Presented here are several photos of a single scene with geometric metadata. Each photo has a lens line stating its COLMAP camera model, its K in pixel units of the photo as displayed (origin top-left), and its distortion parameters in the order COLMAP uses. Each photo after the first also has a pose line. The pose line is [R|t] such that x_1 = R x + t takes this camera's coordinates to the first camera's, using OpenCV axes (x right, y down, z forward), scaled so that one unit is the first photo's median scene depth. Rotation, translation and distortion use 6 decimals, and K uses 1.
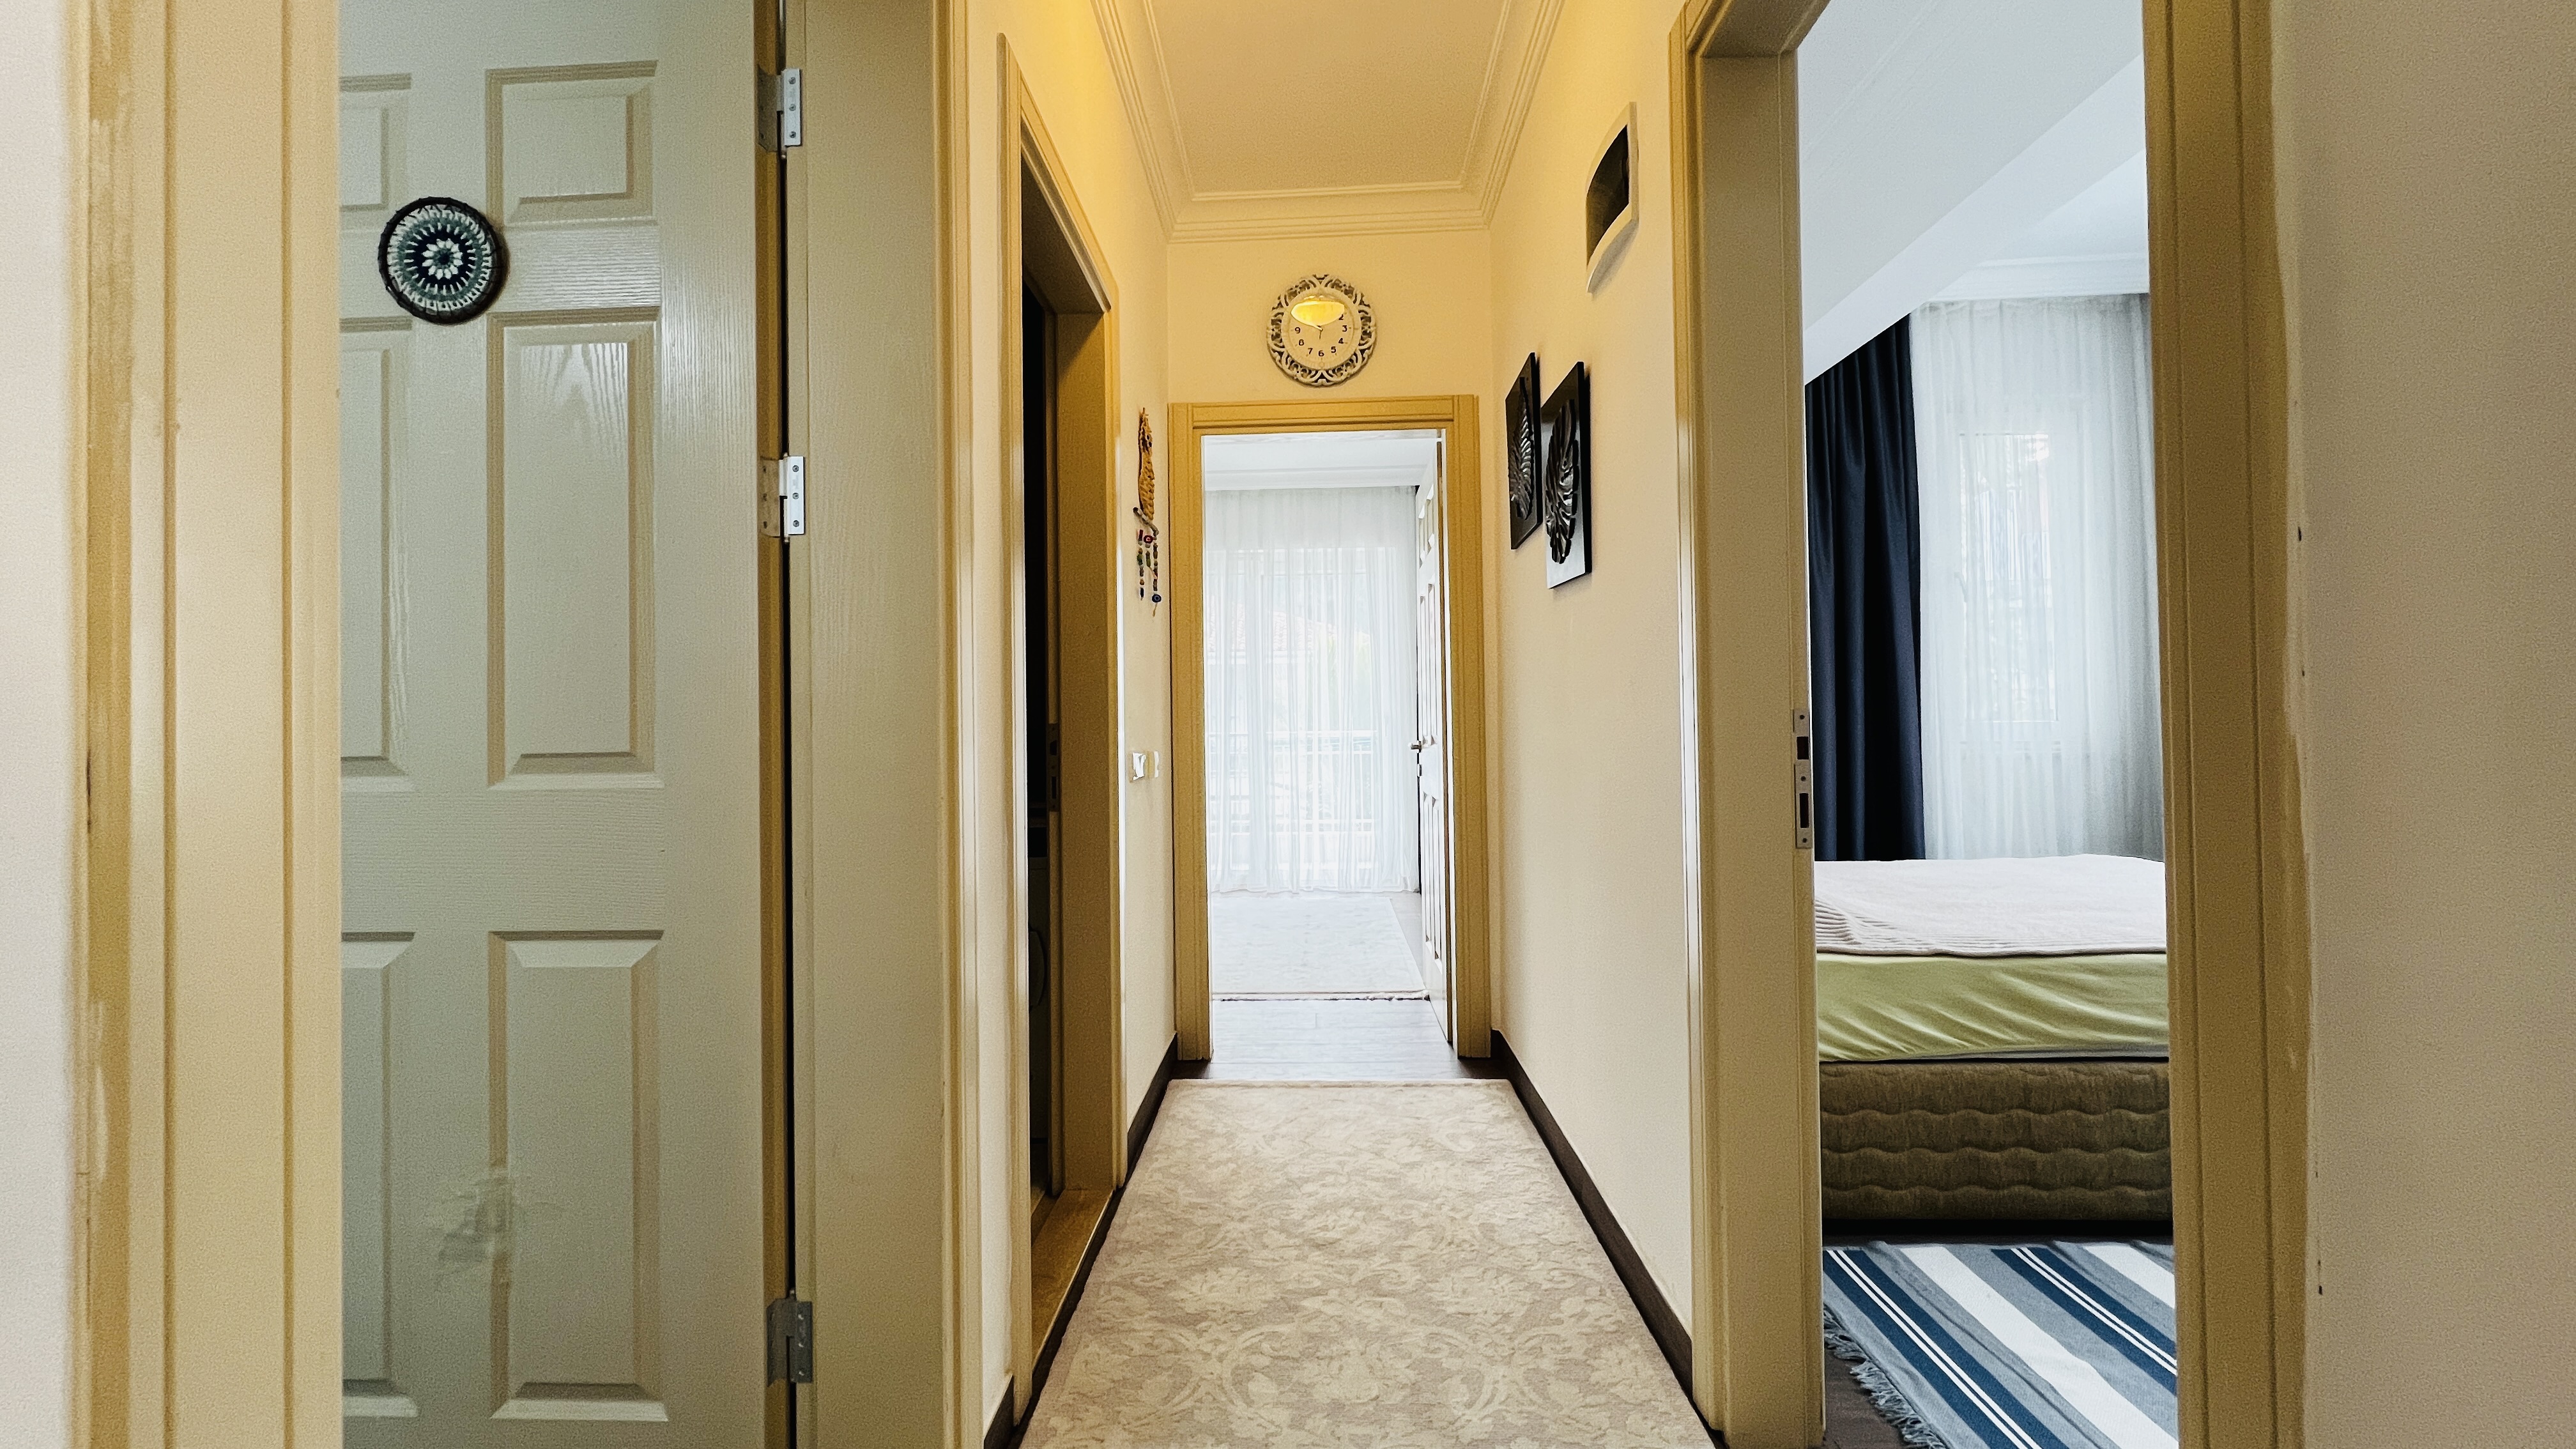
lens RADIAL K [[1020.4, 0, 1279.4], [0, 1020.4, 726.7], [0, 0, 1]] dist [-0.000901, -0.000175]
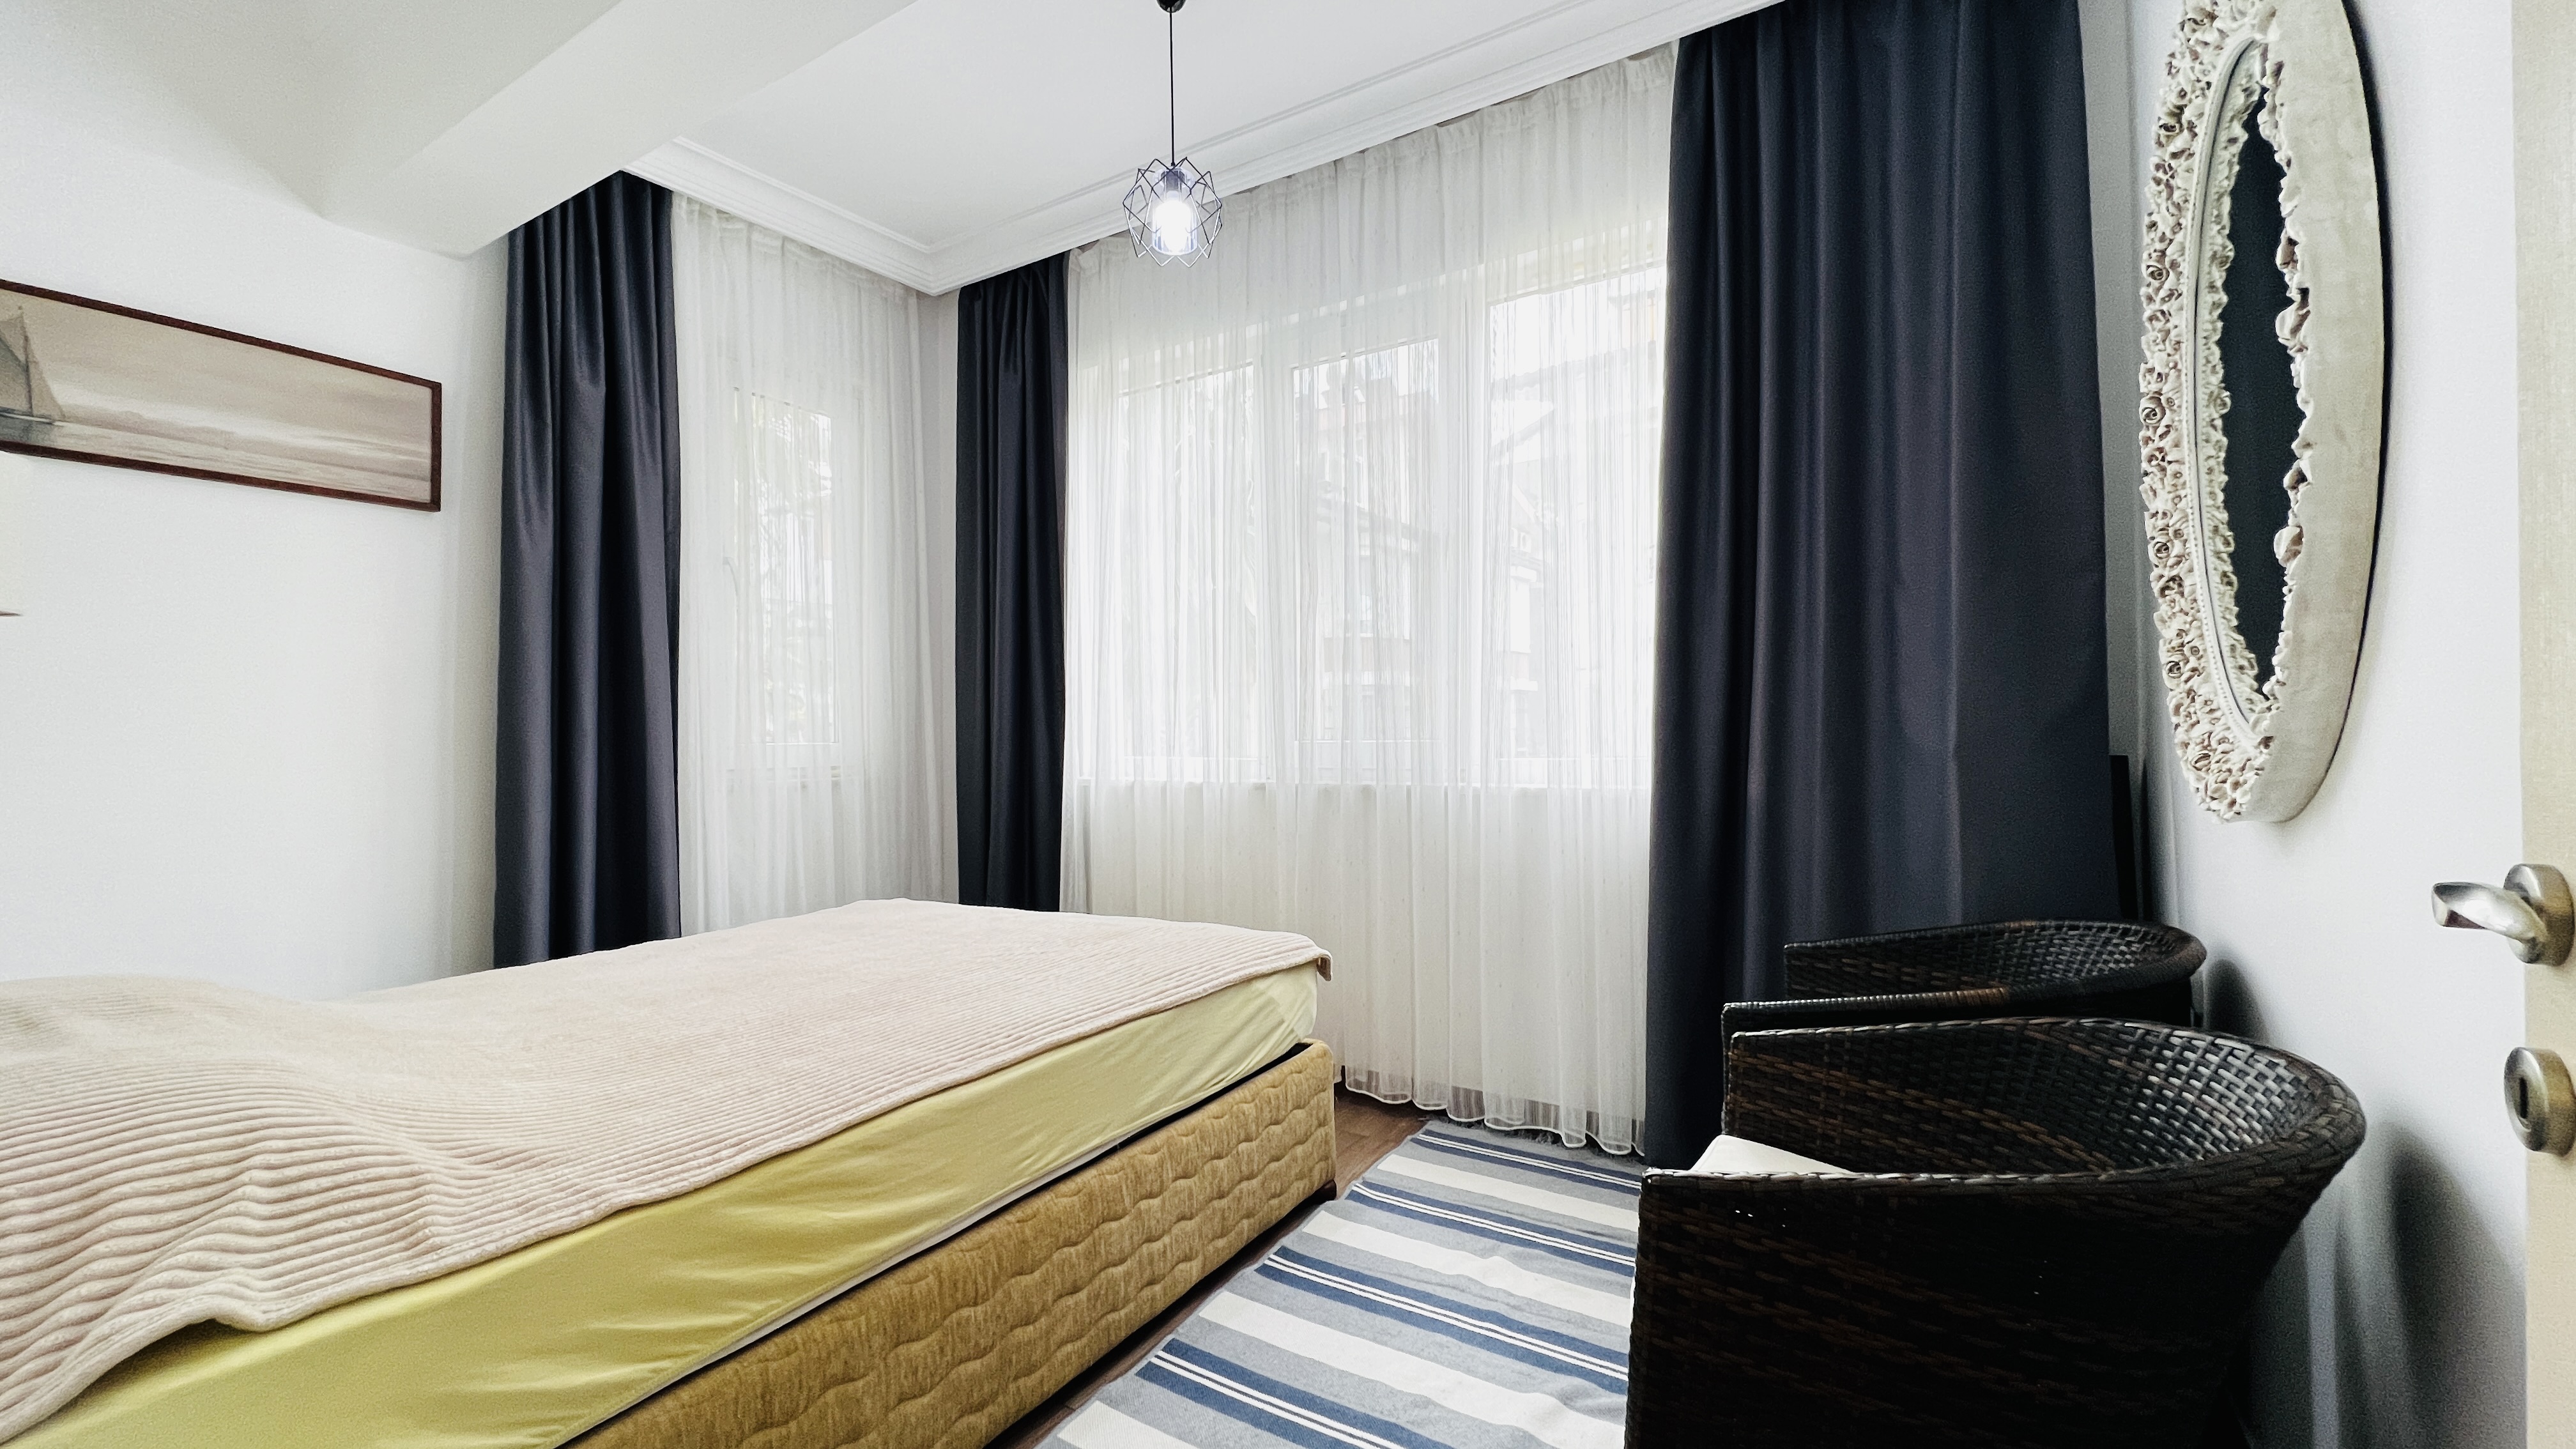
lens RADIAL K [[1030.7, 0, 1280.1], [0, 1030.7, 718.2], [0, 0, 1]] dist [0.000486, -0.000254]
pose [[0.500151, 0.014696, 0.865813, 0.358056], [0.001297, 0.999842, -0.017720, -0.022165], [-0.865937, 0.009985, 0.500053, 0.439894]]
